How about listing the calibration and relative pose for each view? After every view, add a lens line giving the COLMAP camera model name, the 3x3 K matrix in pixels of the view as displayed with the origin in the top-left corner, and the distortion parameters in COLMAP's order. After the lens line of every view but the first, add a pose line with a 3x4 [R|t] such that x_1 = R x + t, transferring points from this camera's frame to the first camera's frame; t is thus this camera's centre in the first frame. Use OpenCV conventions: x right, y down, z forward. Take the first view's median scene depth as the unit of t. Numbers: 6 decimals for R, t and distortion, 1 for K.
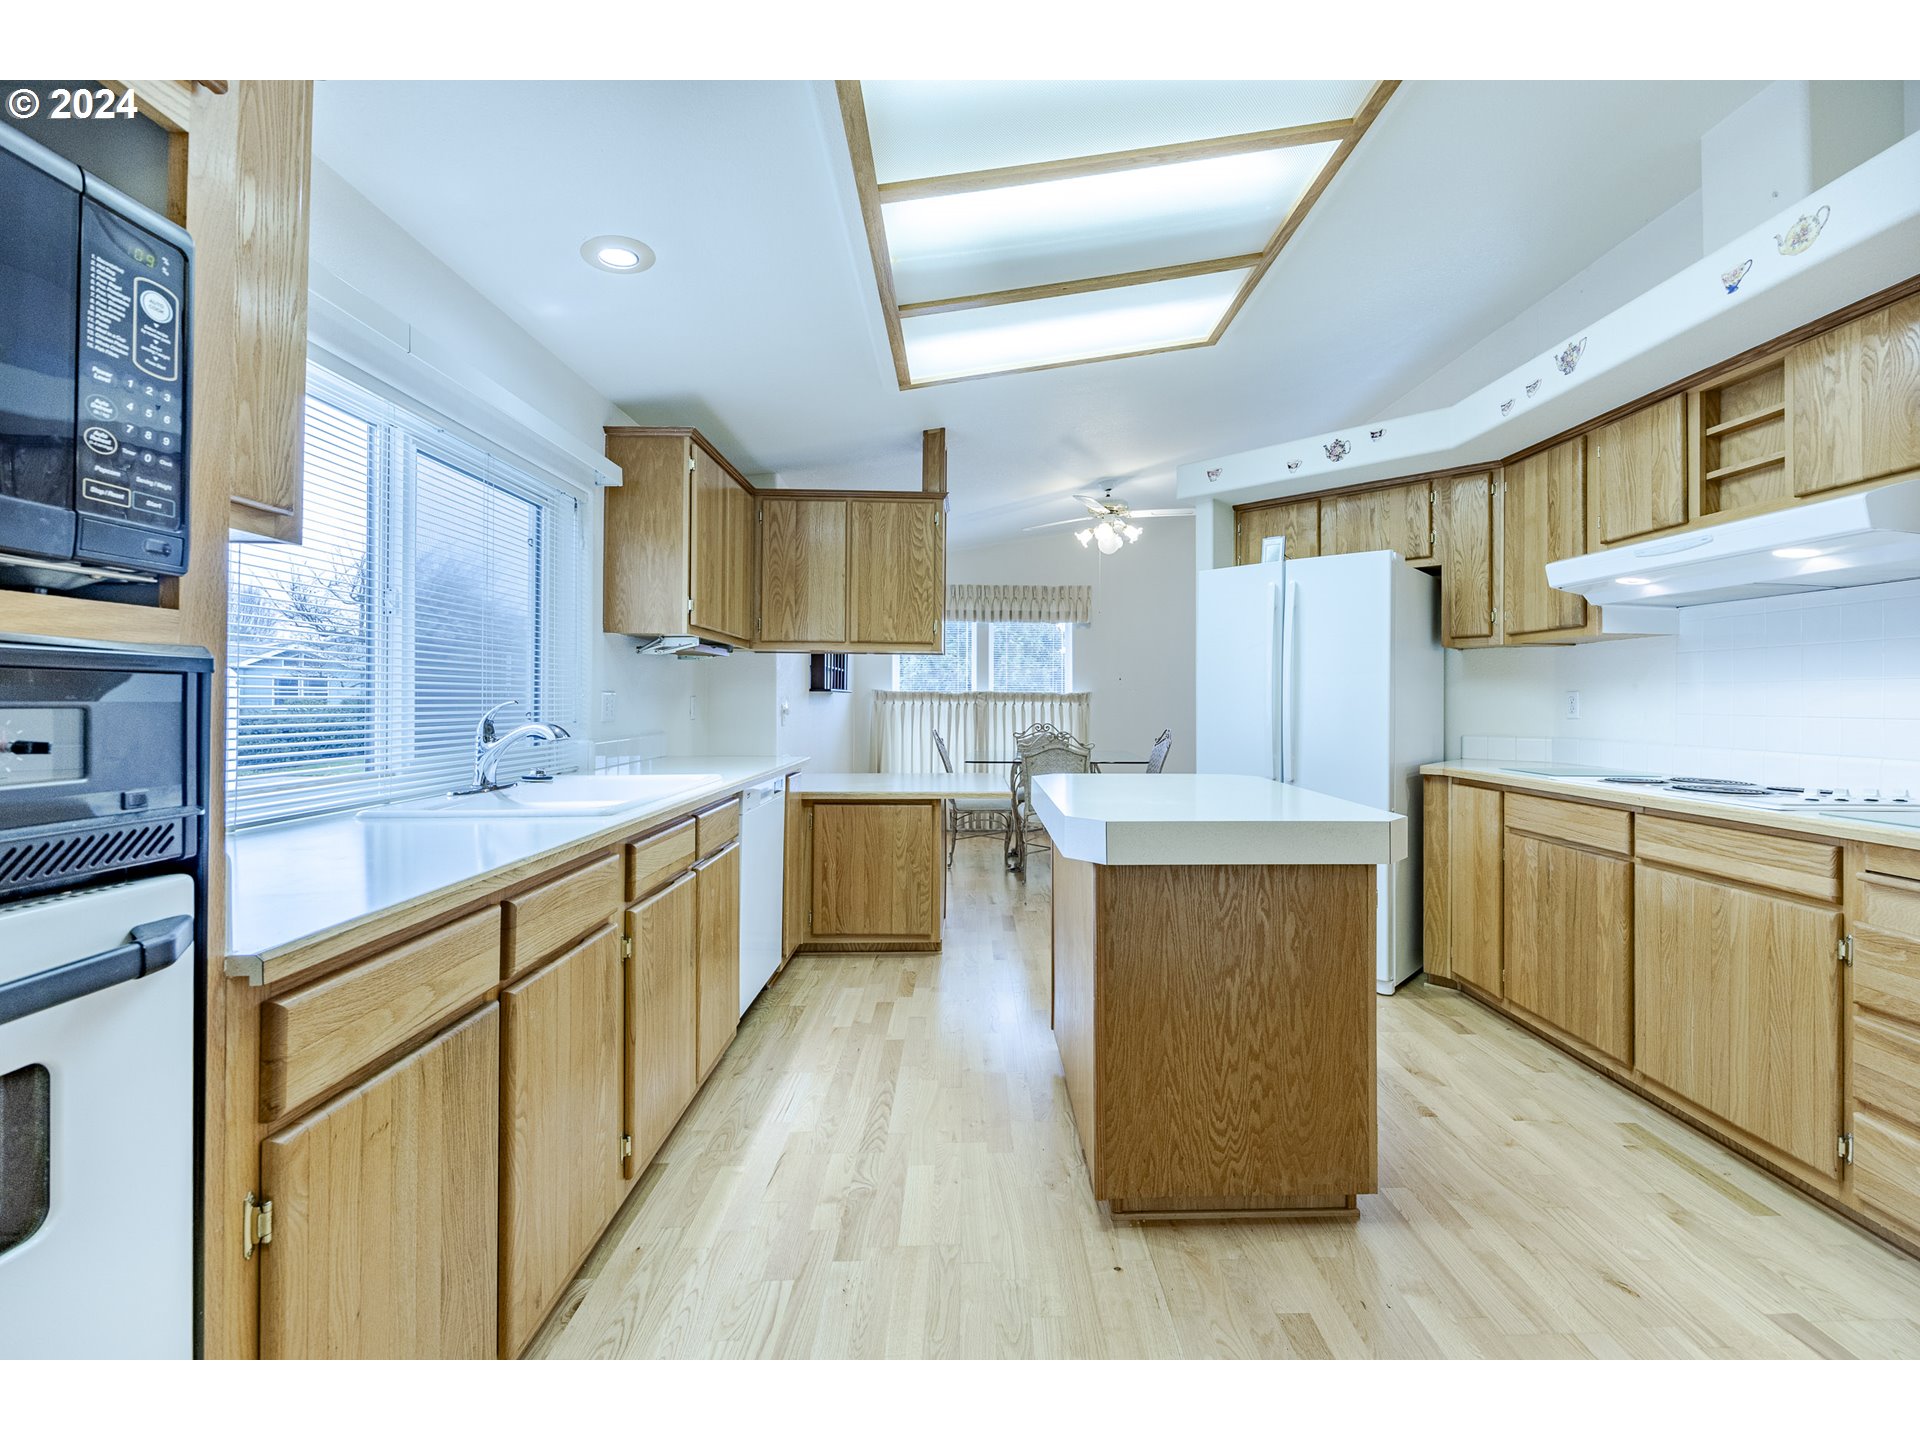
lens RADIAL K [[834.2, 0, 954.5], [0, 834.2, 687.1], [0, 0, 1]] dist [-0.004312, -0.004615]
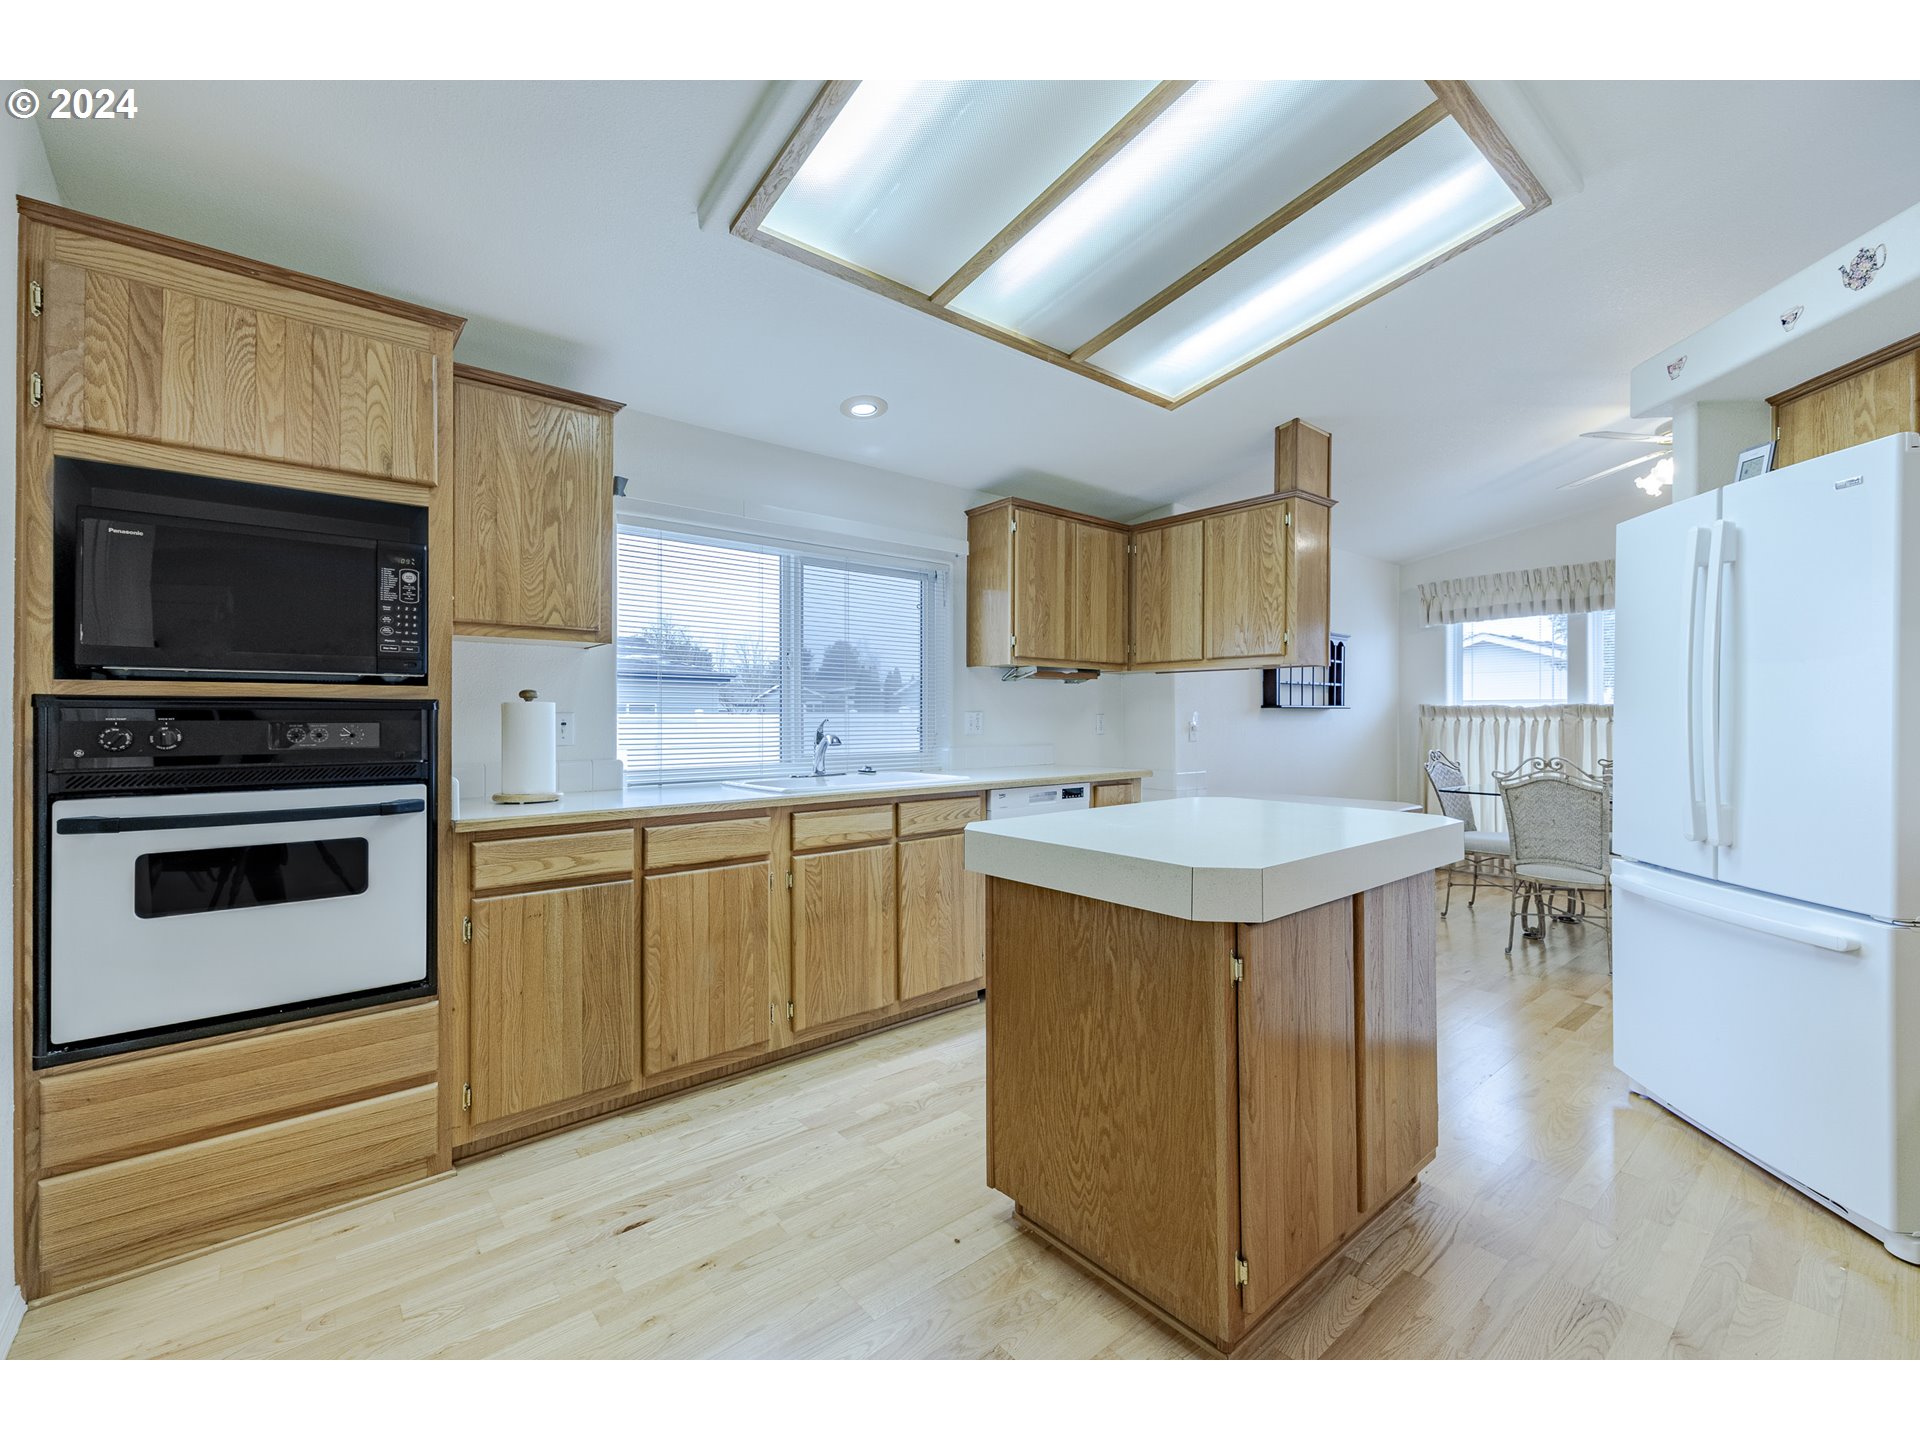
lens RADIAL K [[834.2, 0, 990.6], [0, 834.2, 710.5], [0, 0, 1]] dist [-0.004312, -0.004615]
pose [[0.606153, -0.012054, -0.795257, 1.005152], [0.017464, 0.999846, -0.001843, 0.009939], [0.795157, -0.012771, 0.606270, 0.353883]]
